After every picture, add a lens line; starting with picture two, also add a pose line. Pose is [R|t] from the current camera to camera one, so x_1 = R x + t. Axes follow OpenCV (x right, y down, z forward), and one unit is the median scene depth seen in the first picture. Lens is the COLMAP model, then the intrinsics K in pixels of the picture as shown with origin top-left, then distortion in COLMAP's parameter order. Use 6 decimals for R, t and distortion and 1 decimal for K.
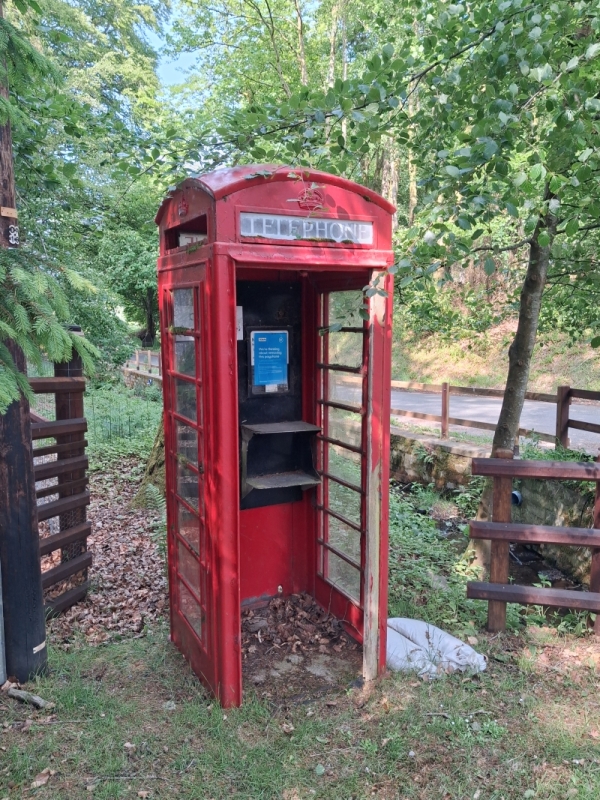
lens RADIAL K [[638.8, 0, 299.9], [0, 638.8, 407.1], [0, 0, 1]] dist [0.035450, -0.072450]
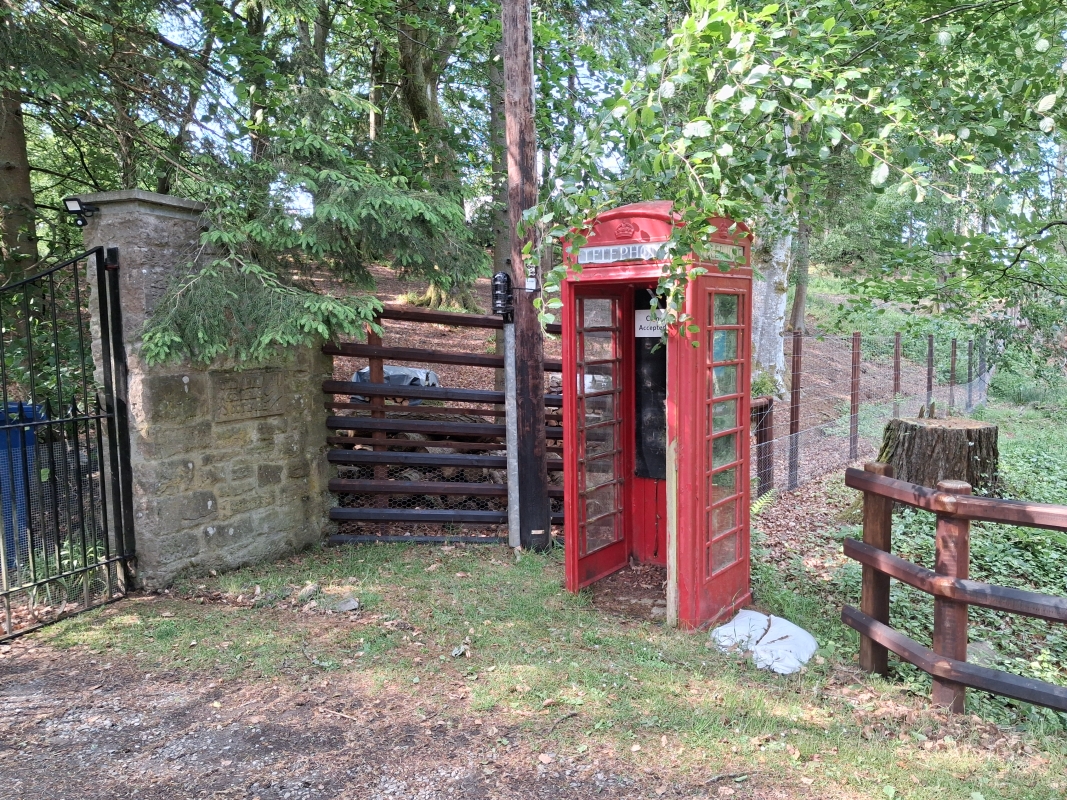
lens RADIAL K [[852.0, 0, 542.0], [0, 852.0, 415.2], [0, 0, 1]] dist [0.035450, -0.072450]
pose [[0.448285, 0.092847, -0.889056, 1.545904], [-0.118880, 0.991949, 0.043649, 0.003815], [0.885950, 0.086124, 0.455713, 0.054880]]
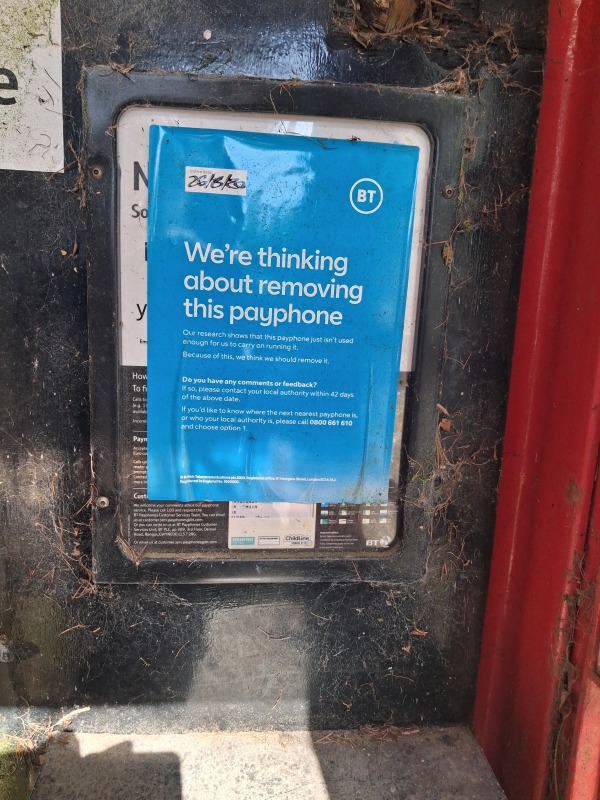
lens RADIAL K [[638.8, 0, 298.0], [0, 638.8, 399.4], [0, 0, 1]] dist [0.035450, -0.072450]
pose [[0.932144, 0.108793, -0.345358, 0.011700], [-0.097727, 0.993989, 0.049351, -0.087216], [0.348651, -0.012251, 0.937173, 1.123255]]
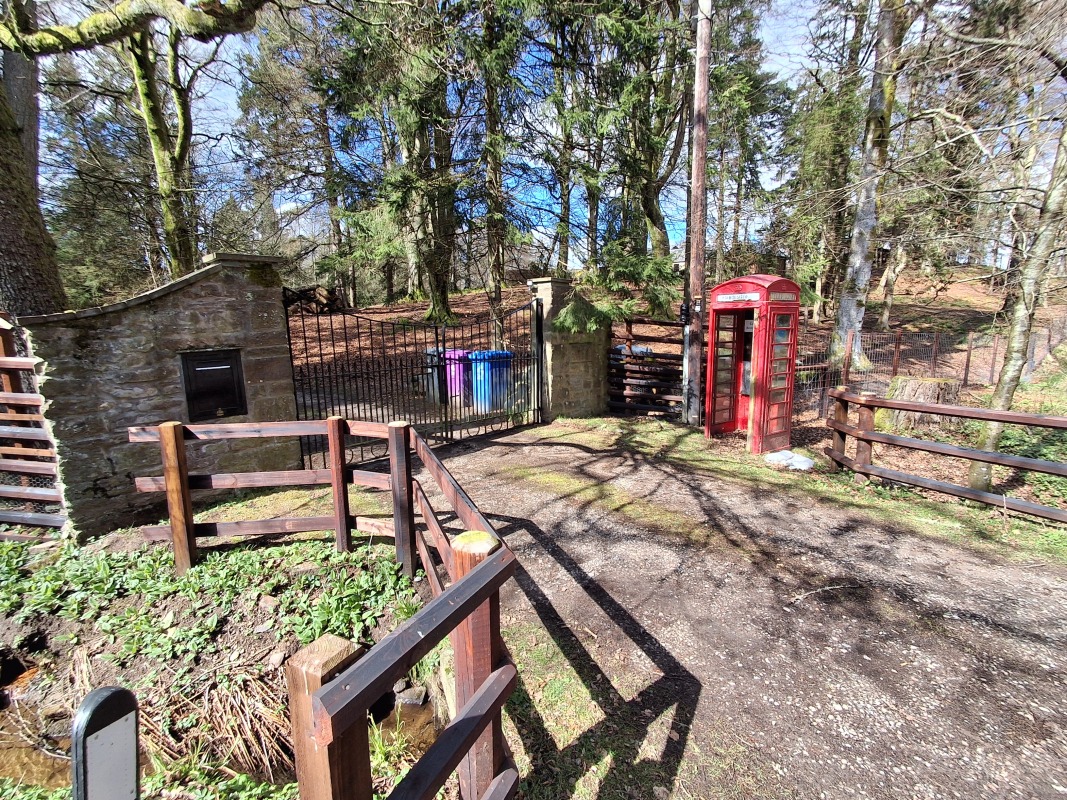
lens RADIAL K [[491.0, 0, 537.6], [0, 491.0, 400.1], [0, 0, 1]] dist [0.003321, 0.000960]
pose [[0.120429, 0.153669, -0.980756, 2.415422], [-0.137887, 0.980959, 0.136769, 0.035976], [0.983099, 0.118763, 0.139325, -0.293711]]
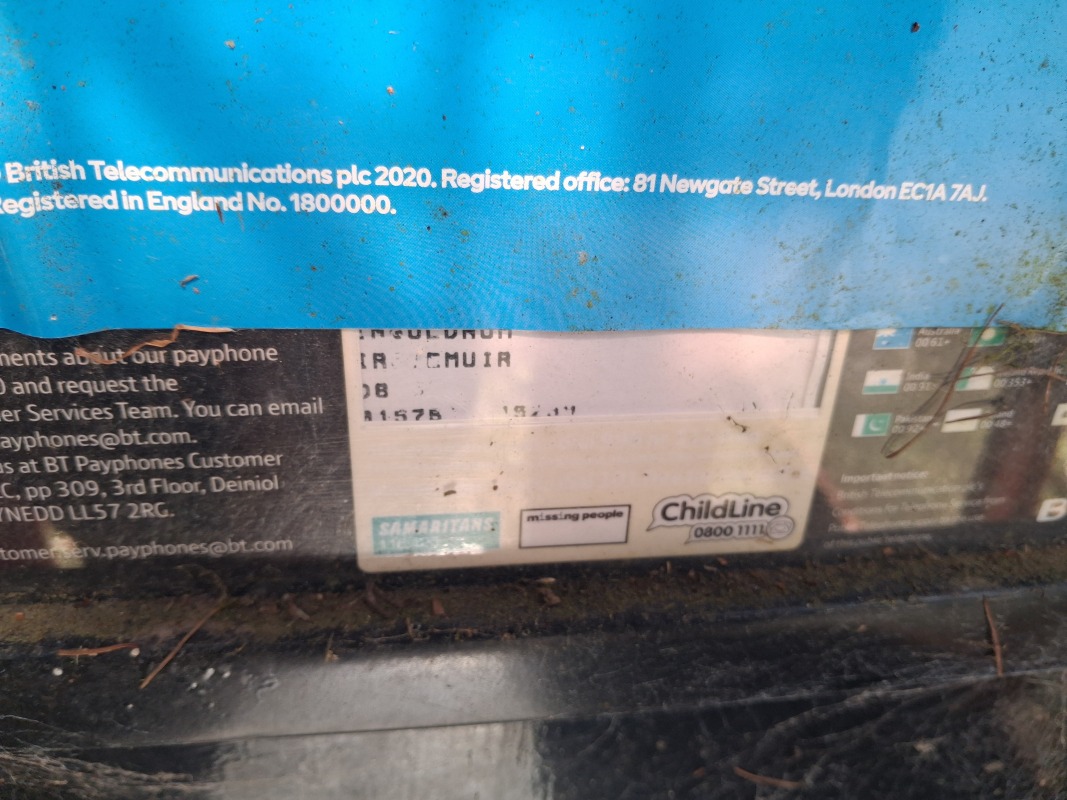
lens RADIAL K [[852.0, 0, 533.3], [0, 852.0, 398.6], [0, 0, 1]] dist [0.035450, -0.072450]
pose [[0.938834, 0.196356, -0.282906, -0.049724], [-0.092152, 0.934802, 0.343005, -0.057080], [0.331812, -0.295955, 0.895719, 1.261372]]
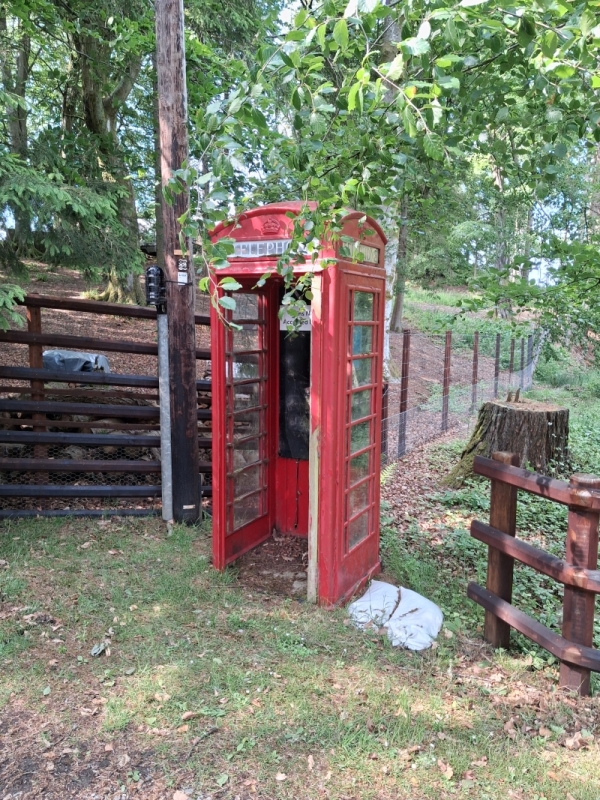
lens RADIAL K [[638.8, 0, 299.8], [0, 638.8, 406.2], [0, 0, 1]] dist [0.035450, -0.072450]
pose [[0.574402, 0.118503, -0.809950, 1.210351], [-0.132501, 0.989877, 0.050861, -0.014771], [0.807778, 0.078105, 0.584289, 0.256336]]
